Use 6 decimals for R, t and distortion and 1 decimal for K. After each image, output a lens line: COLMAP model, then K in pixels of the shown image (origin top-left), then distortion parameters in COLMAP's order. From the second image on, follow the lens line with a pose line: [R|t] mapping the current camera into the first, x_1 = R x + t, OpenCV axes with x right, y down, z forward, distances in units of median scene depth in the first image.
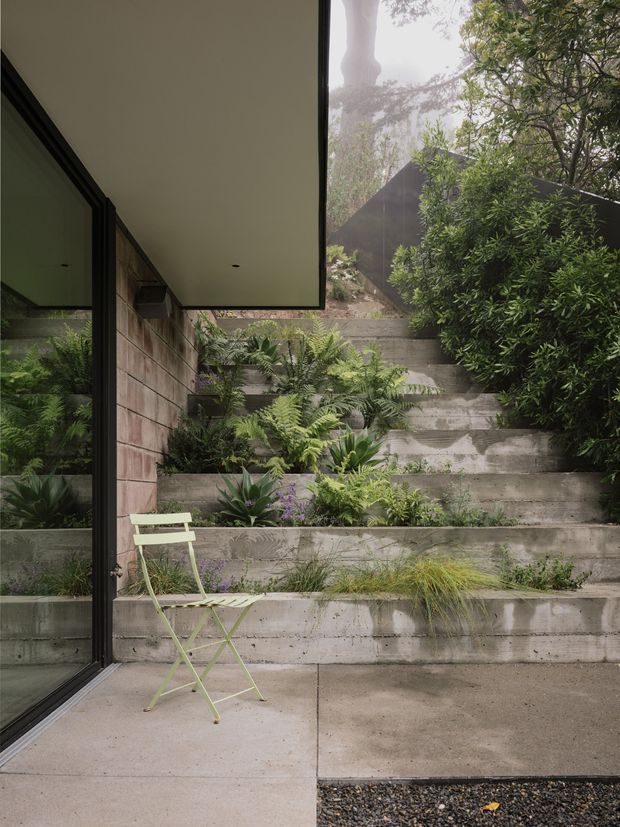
lens RADIAL K [[702.4, 0, 310.0], [0, 702.4, 413.5], [0, 0, 1]] dist [-0.000432, -0.002463]
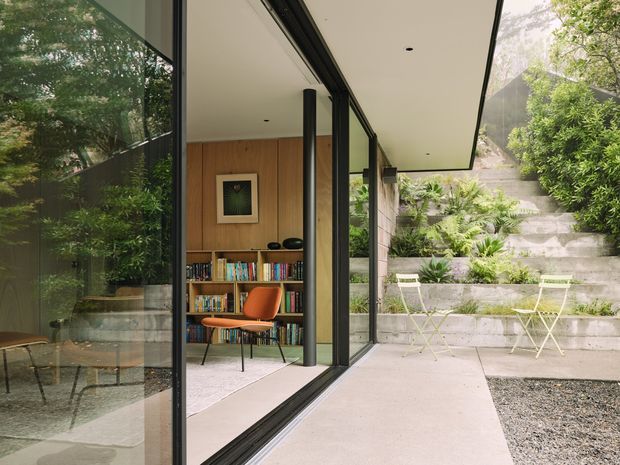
lens RADIAL K [[485.7, 0, 312.0], [0, 485.7, 239.4], [0, 0, 1]] dist [-0.001574, -0.003689]
pose [[0.965849, -0.011504, -0.258849, -0.064467], [0.023642, 0.998759, 0.043828, -0.033100], [0.258023, -0.048451, 0.964923, -0.406863]]
